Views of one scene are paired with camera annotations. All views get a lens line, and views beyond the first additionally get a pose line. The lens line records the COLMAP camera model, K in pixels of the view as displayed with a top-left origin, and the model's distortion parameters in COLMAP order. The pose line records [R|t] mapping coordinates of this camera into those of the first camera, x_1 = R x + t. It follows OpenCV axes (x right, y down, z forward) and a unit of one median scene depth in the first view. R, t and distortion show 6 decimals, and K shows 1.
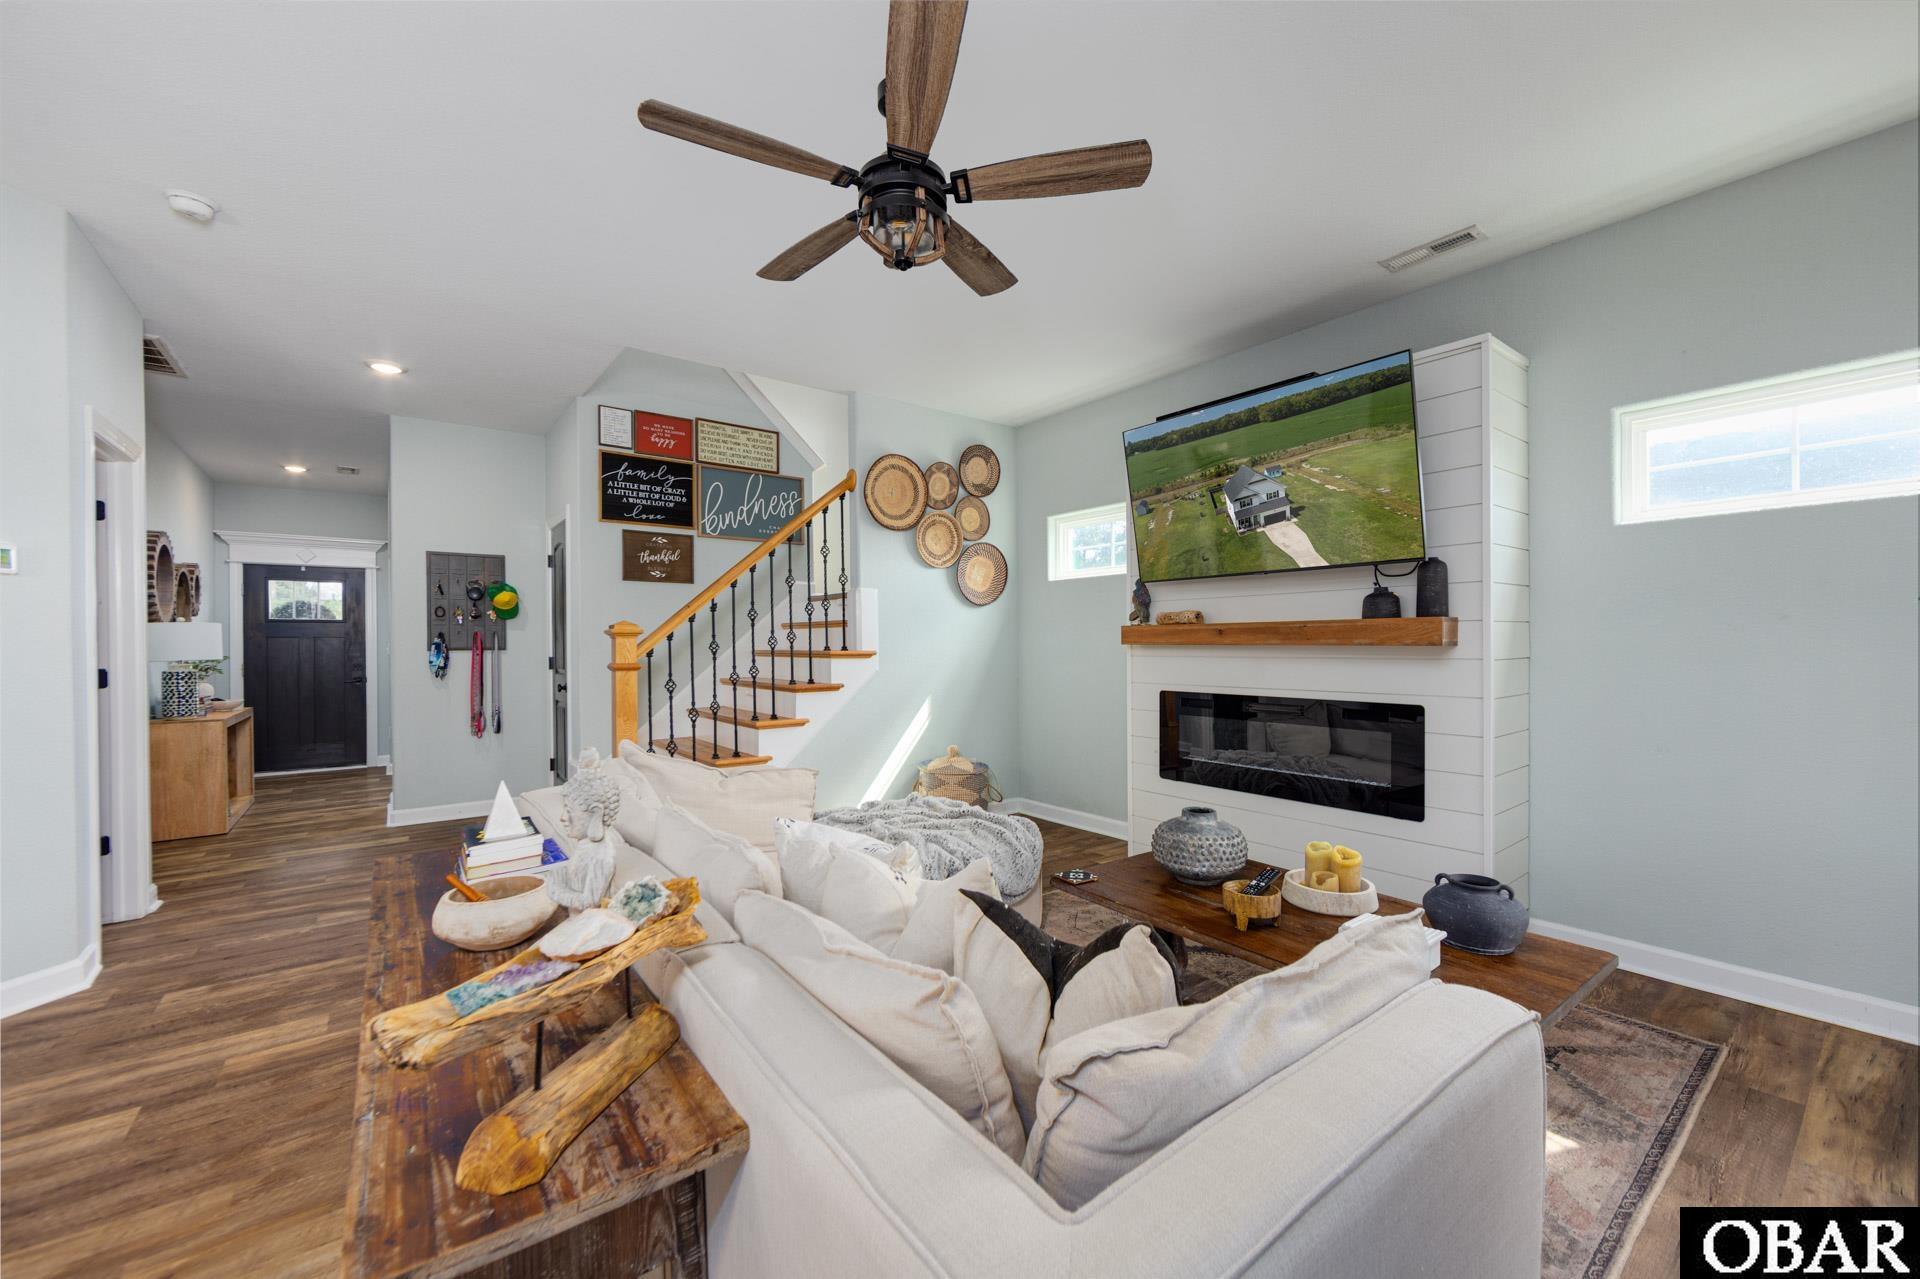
lens RADIAL K [[751.8, 0, 982.4], [0, 751.8, 637.6], [0, 0, 1]] dist [0.000841, 0.000122]
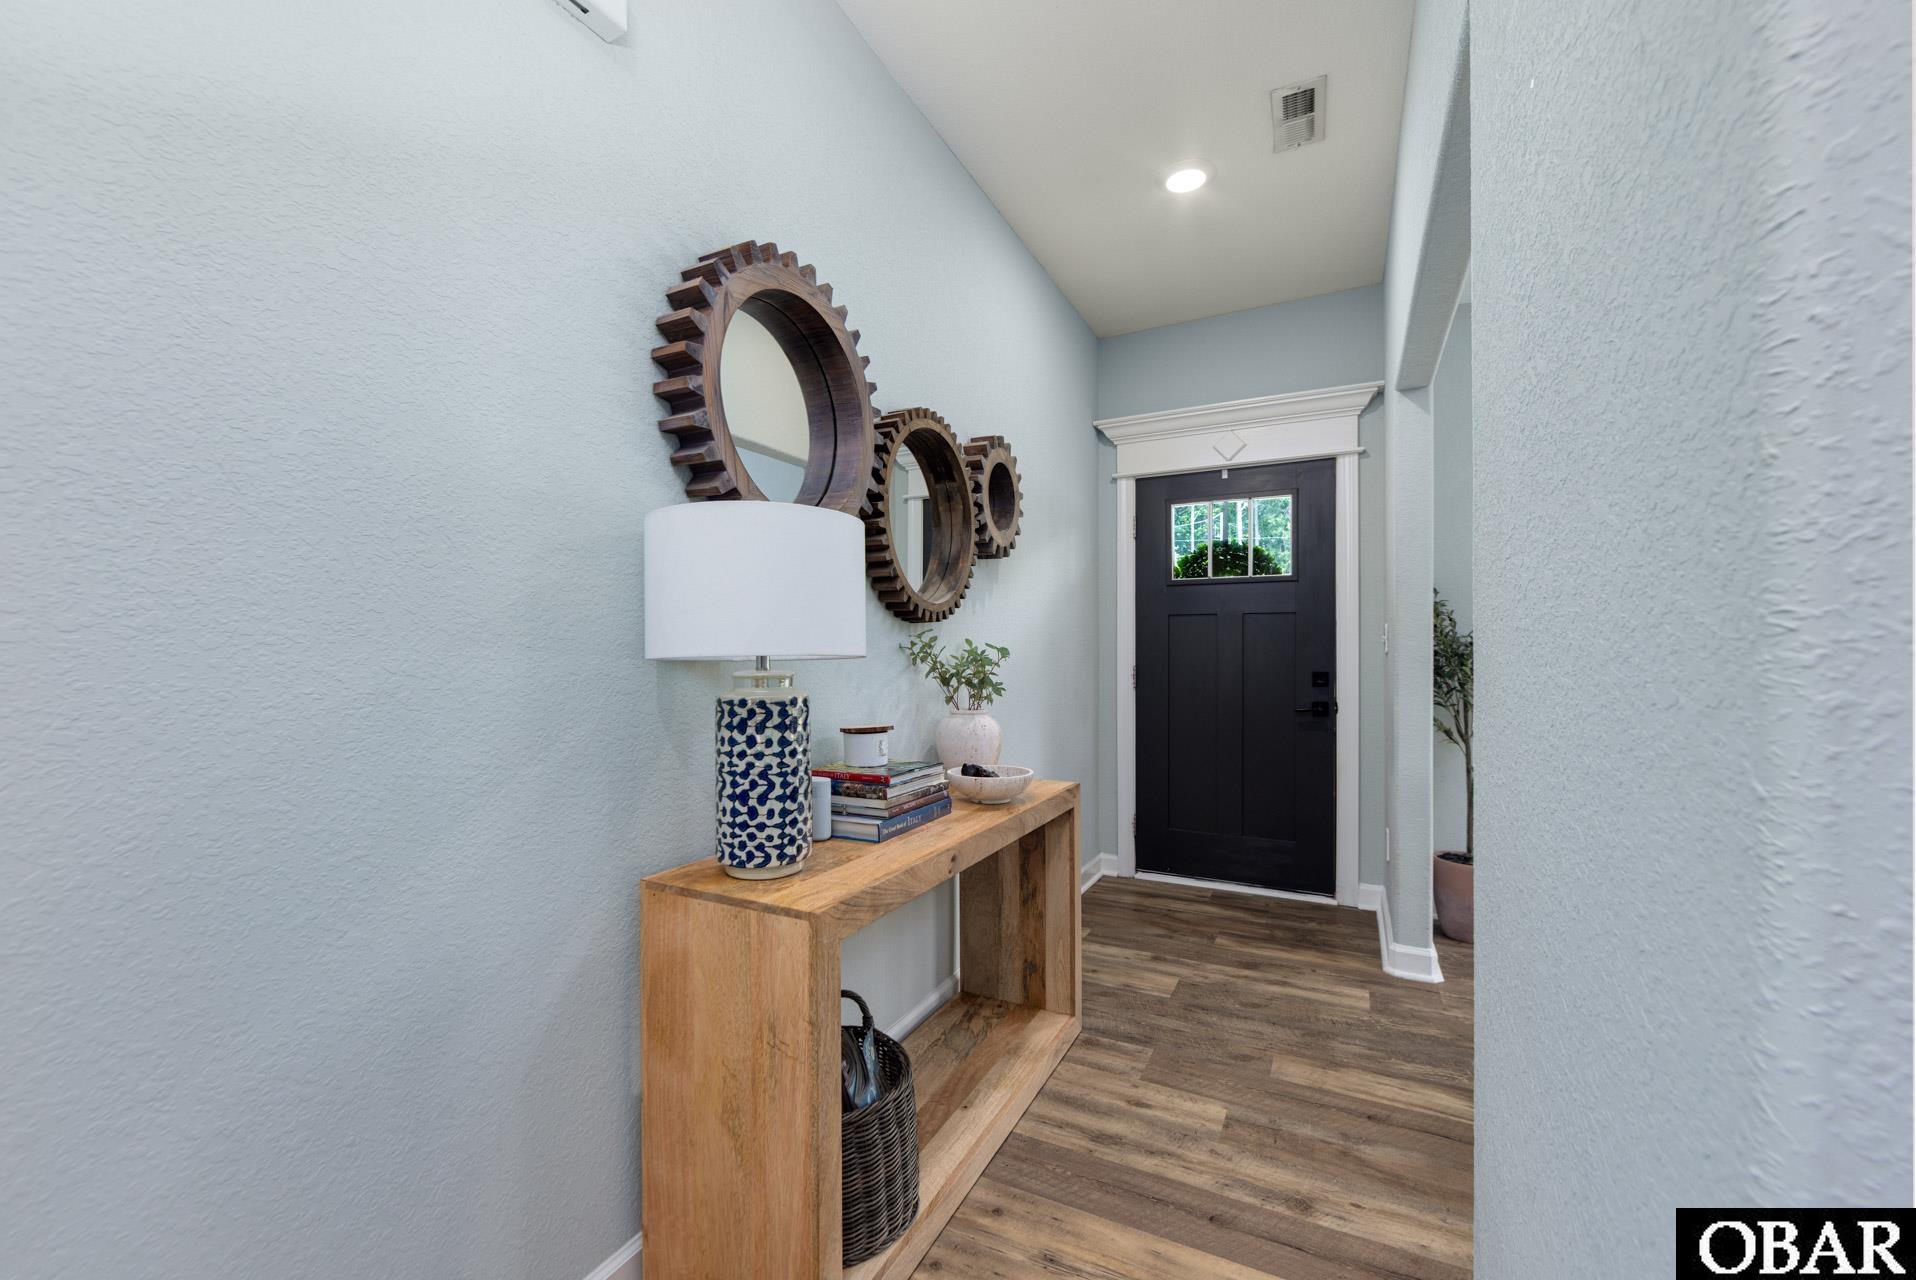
lens RADIAL K [[760.2, 0, 959.2], [0, 760.2, 646.0], [0, 0, 1]] dist [-0.002059, -0.000352]
pose [[0.413207, 0.008390, -0.910598, -0.525988], [-0.003688, 0.999965, 0.007540, 0.015785], [0.910630, 0.000243, 0.413224, 0.640898]]
